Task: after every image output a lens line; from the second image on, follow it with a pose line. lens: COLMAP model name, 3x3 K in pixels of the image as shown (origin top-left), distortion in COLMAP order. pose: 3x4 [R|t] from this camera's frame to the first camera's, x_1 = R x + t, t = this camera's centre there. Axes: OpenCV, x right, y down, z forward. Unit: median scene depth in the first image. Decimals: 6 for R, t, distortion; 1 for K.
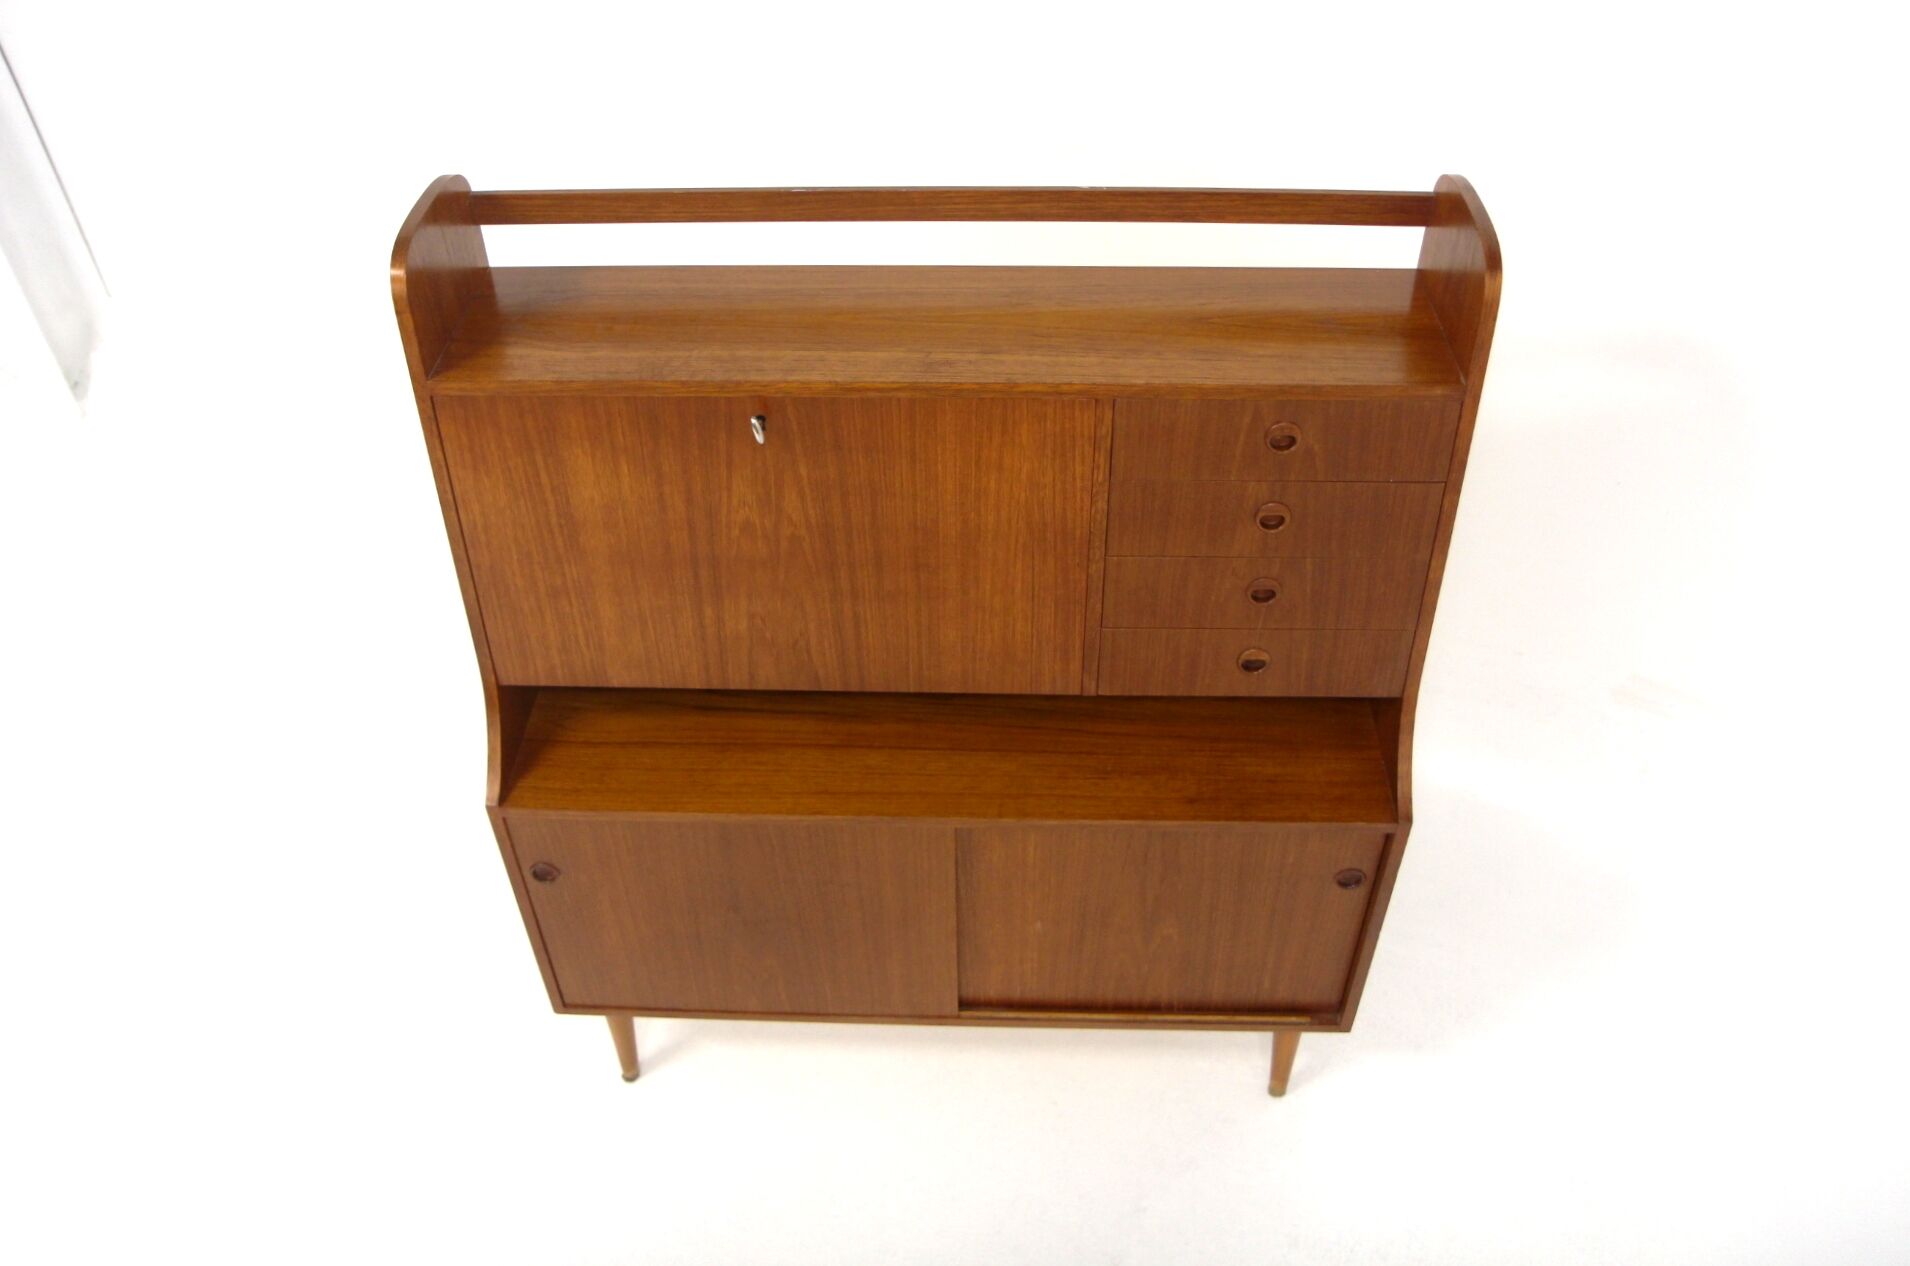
lens RADIAL K [[1469.6, 0, 959.5], [0, 1469.6, 602.5], [0, 0, 1]] dist [-0.079189, 0.012773]
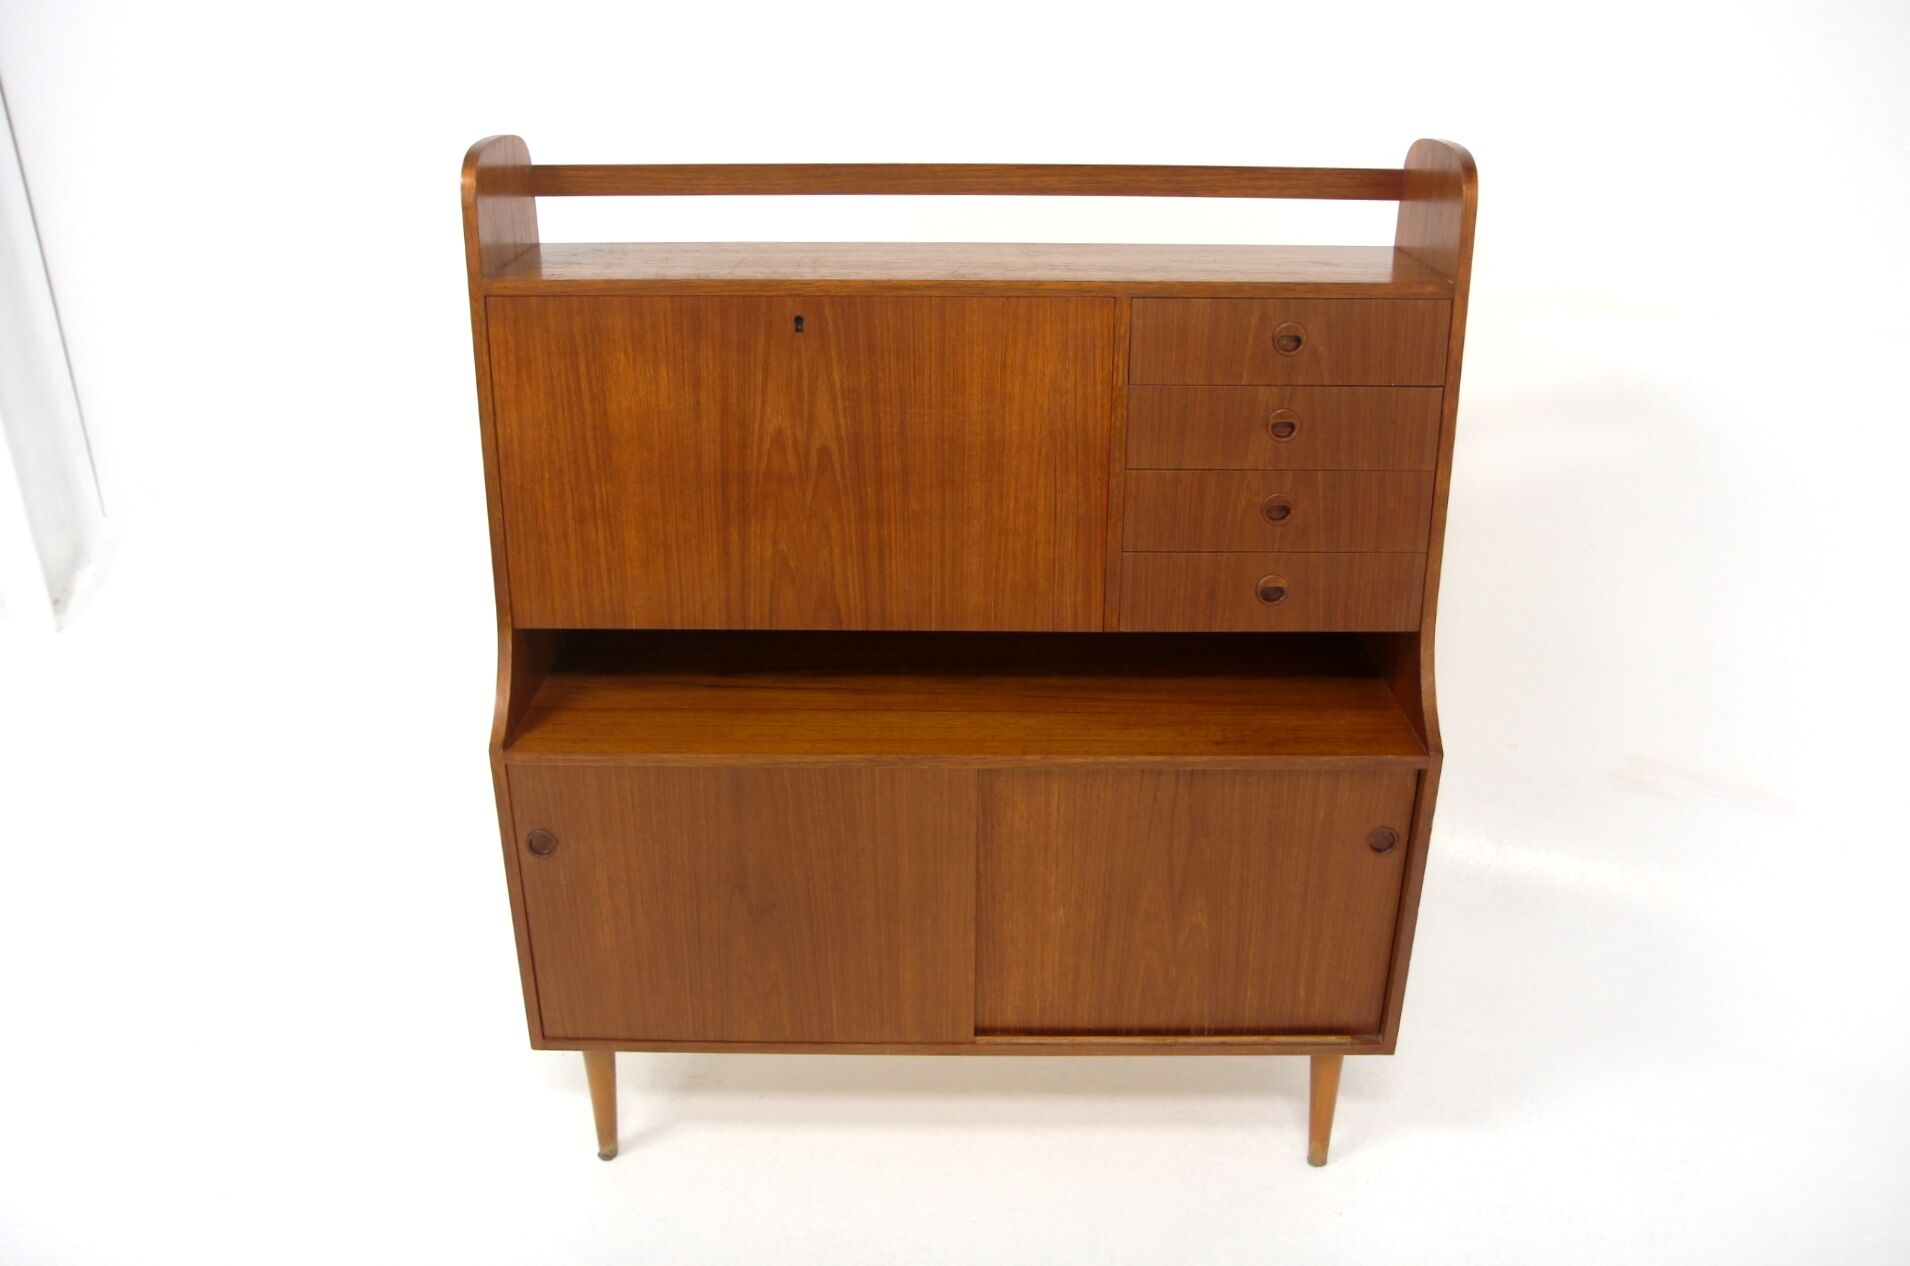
lens RADIAL K [[1469.6, 0, 963.4], [0, 1469.6, 619.3], [0, 0, 1]] dist [-0.079189, 0.012773]
pose [[0.999165, 0.001735, 0.040811, -0.054632], [0.010362, 0.955651, -0.294320, 0.359244], [-0.039512, 0.294497, 0.954835, 0.046687]]
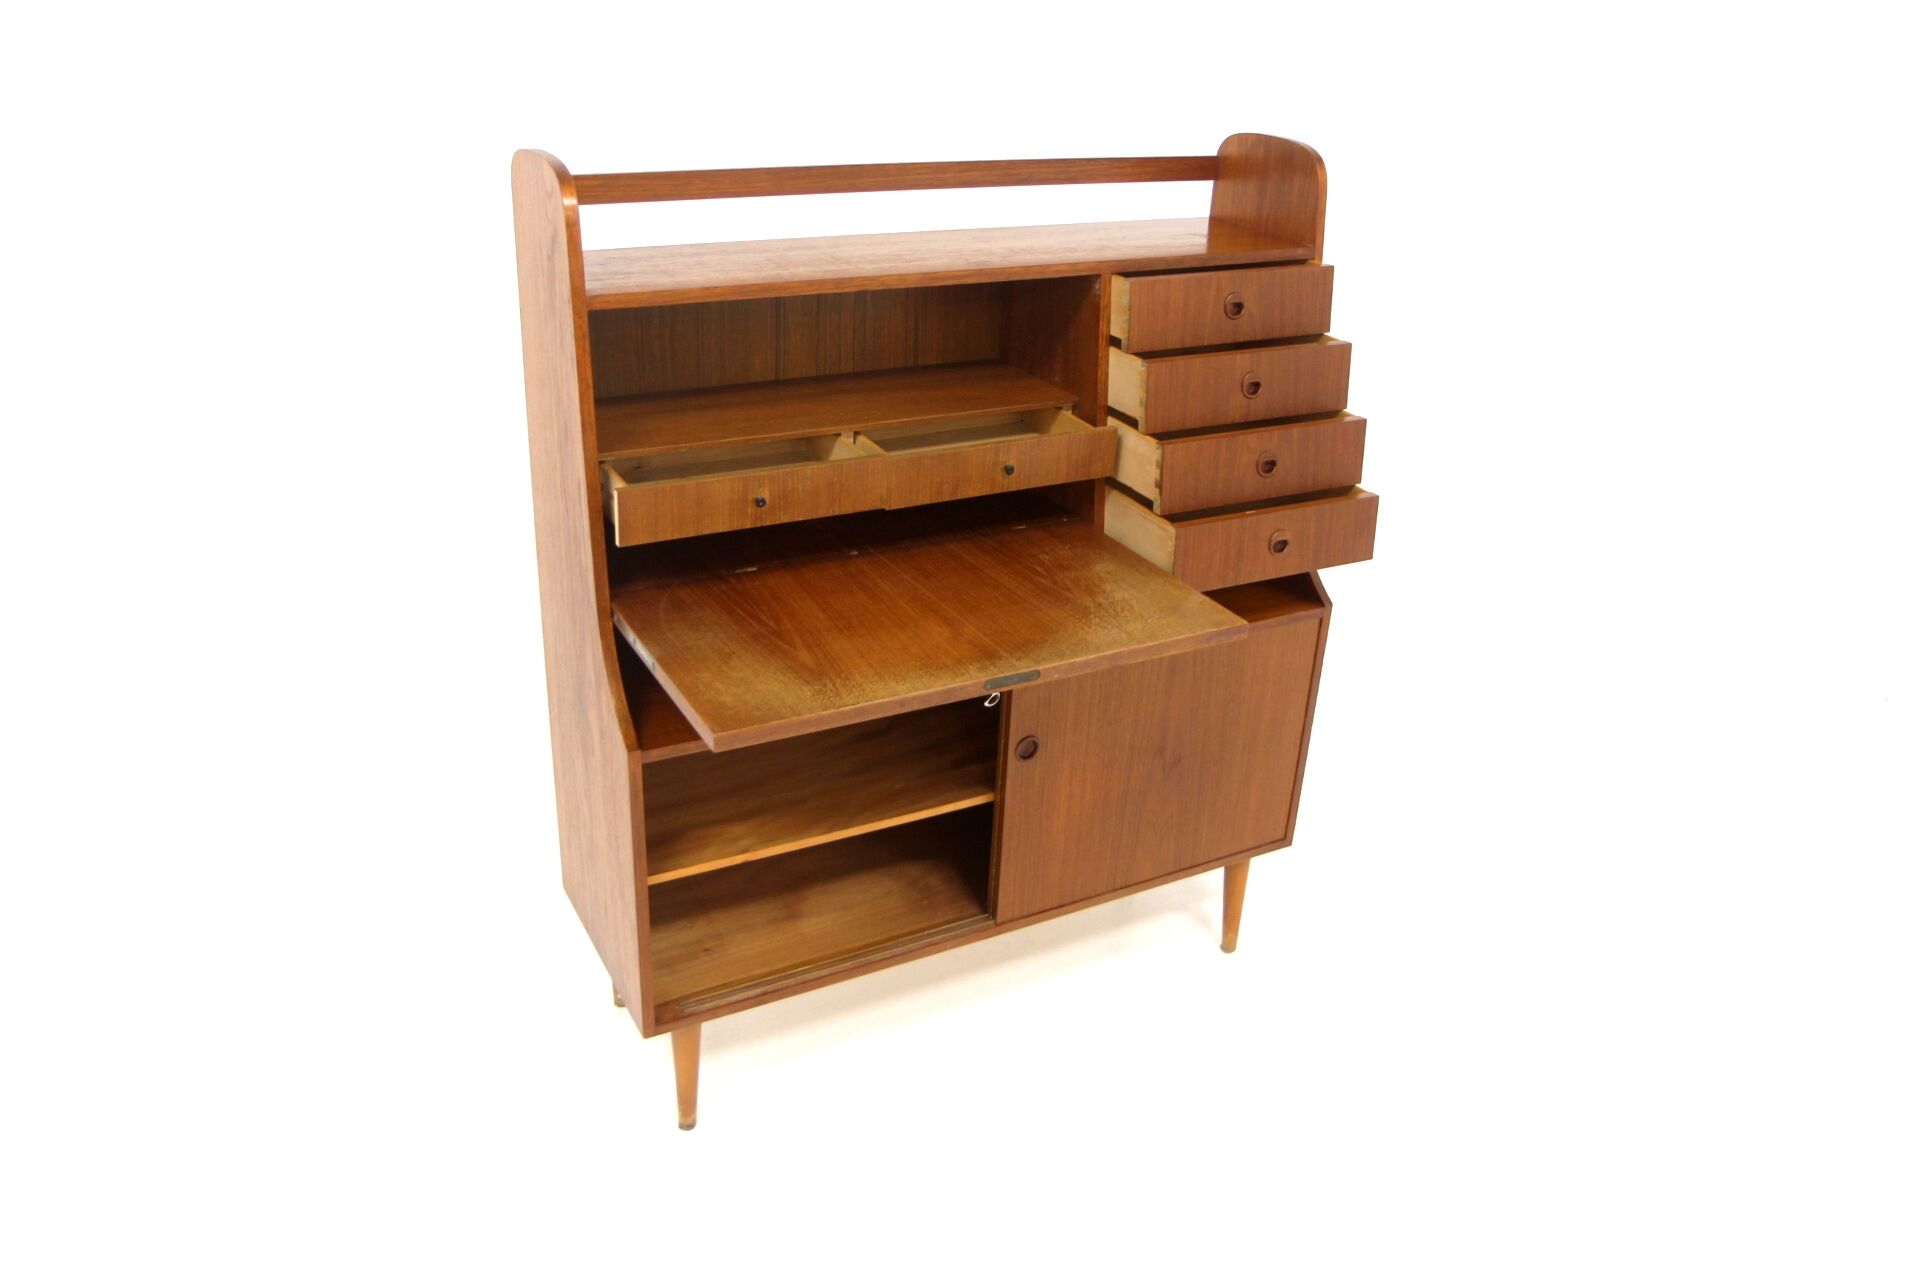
lens RADIAL K [[1477.3, 0, 956.1], [0, 1477.3, 627.3], [0, 0, 1]] dist [-0.079189, 0.012773]
pose [[0.857649, -0.169783, 0.485399, -0.632448], [0.290320, 0.938969, -0.184532, 0.323313], [-0.424444, 0.299184, 0.854597, 0.028546]]
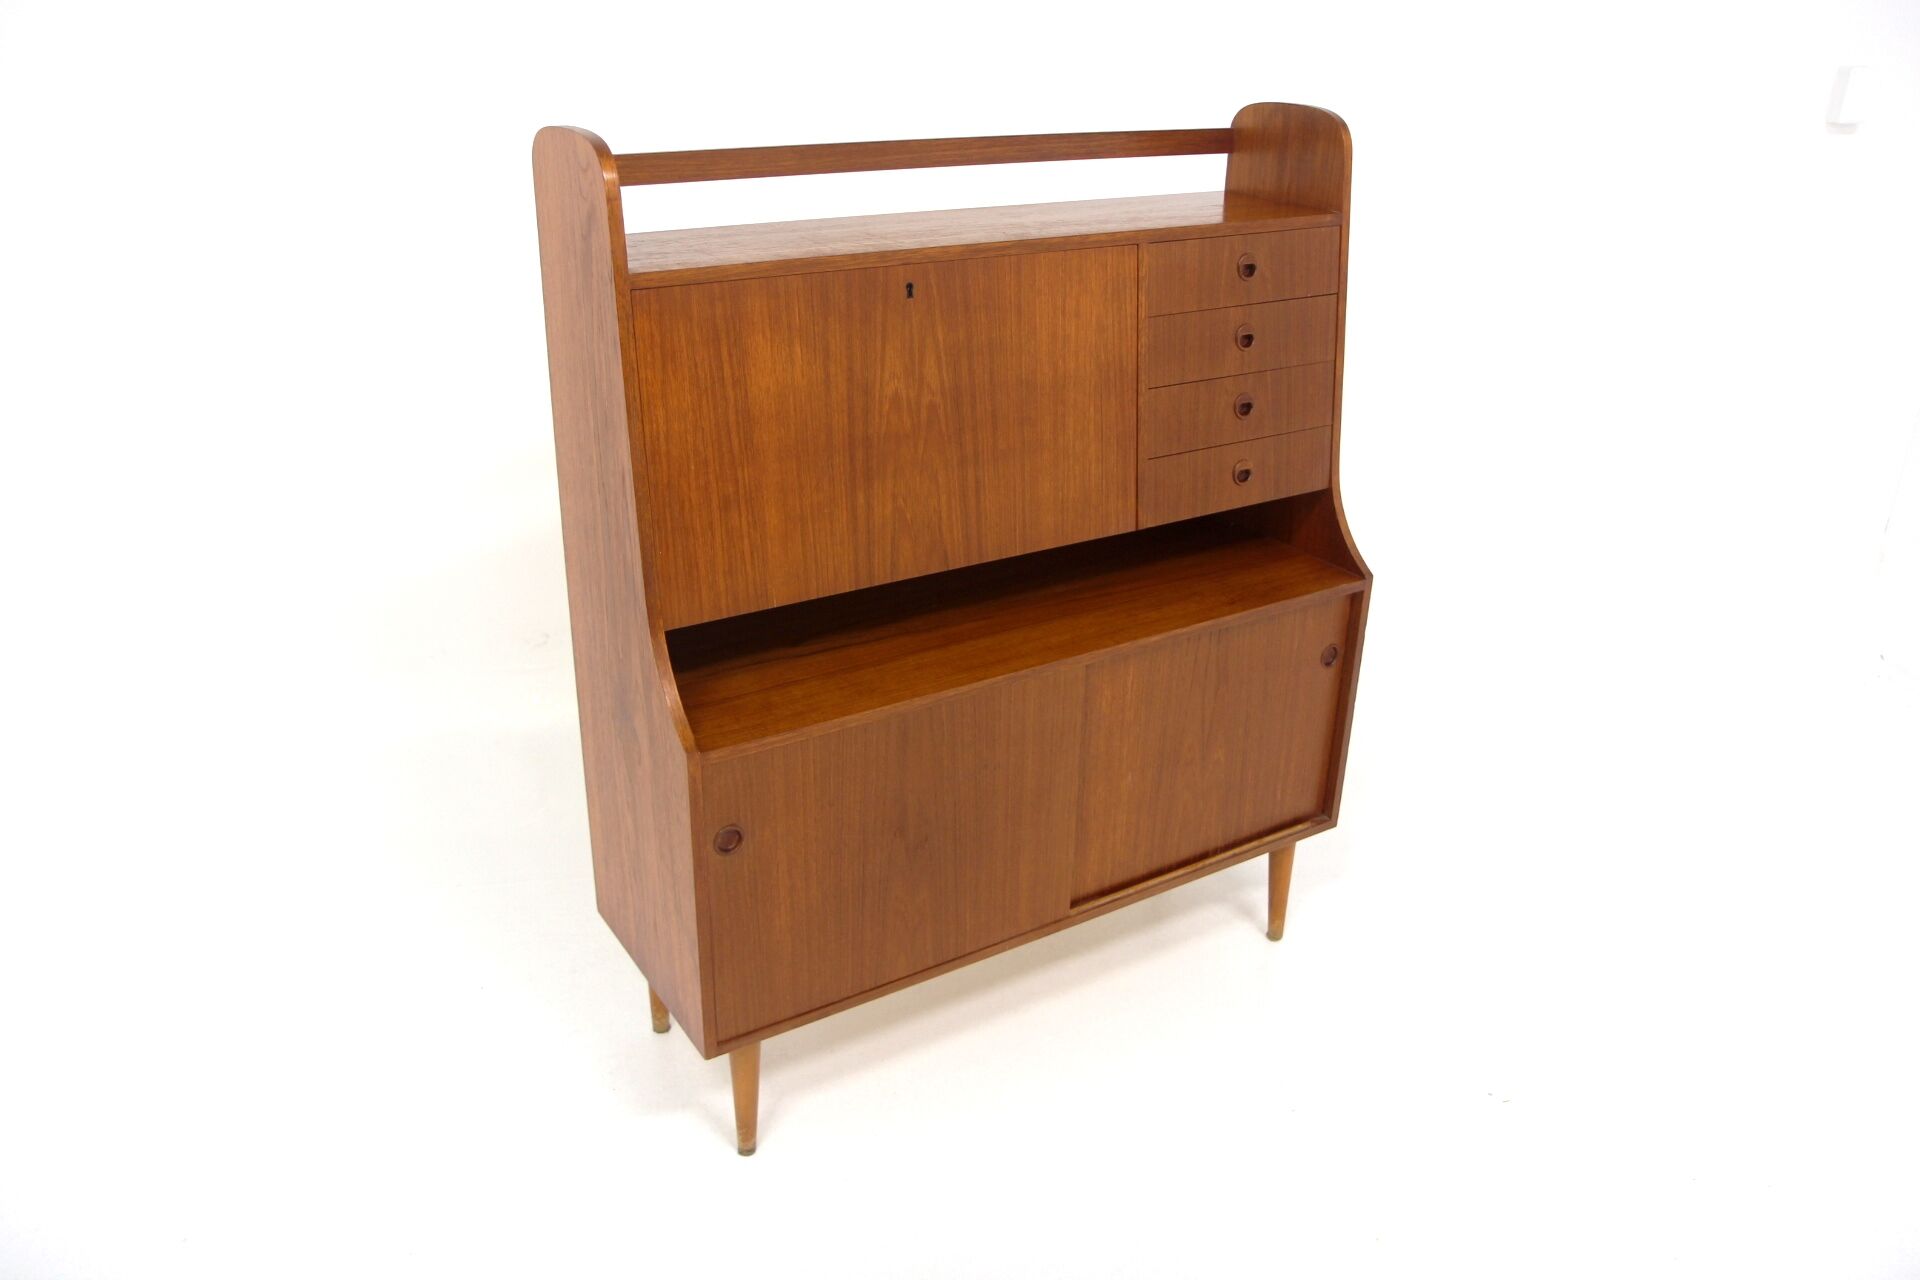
lens RADIAL K [[1477.3, 0, 957.7], [0, 1477.3, 626.4], [0, 0, 1]] dist [-0.079189, 0.012773]
pose [[0.823970, -0.201915, 0.529437, -0.697638], [0.345300, 0.919750, -0.186623, 0.314500], [-0.449267, 0.336586, 0.827568, 0.115002]]
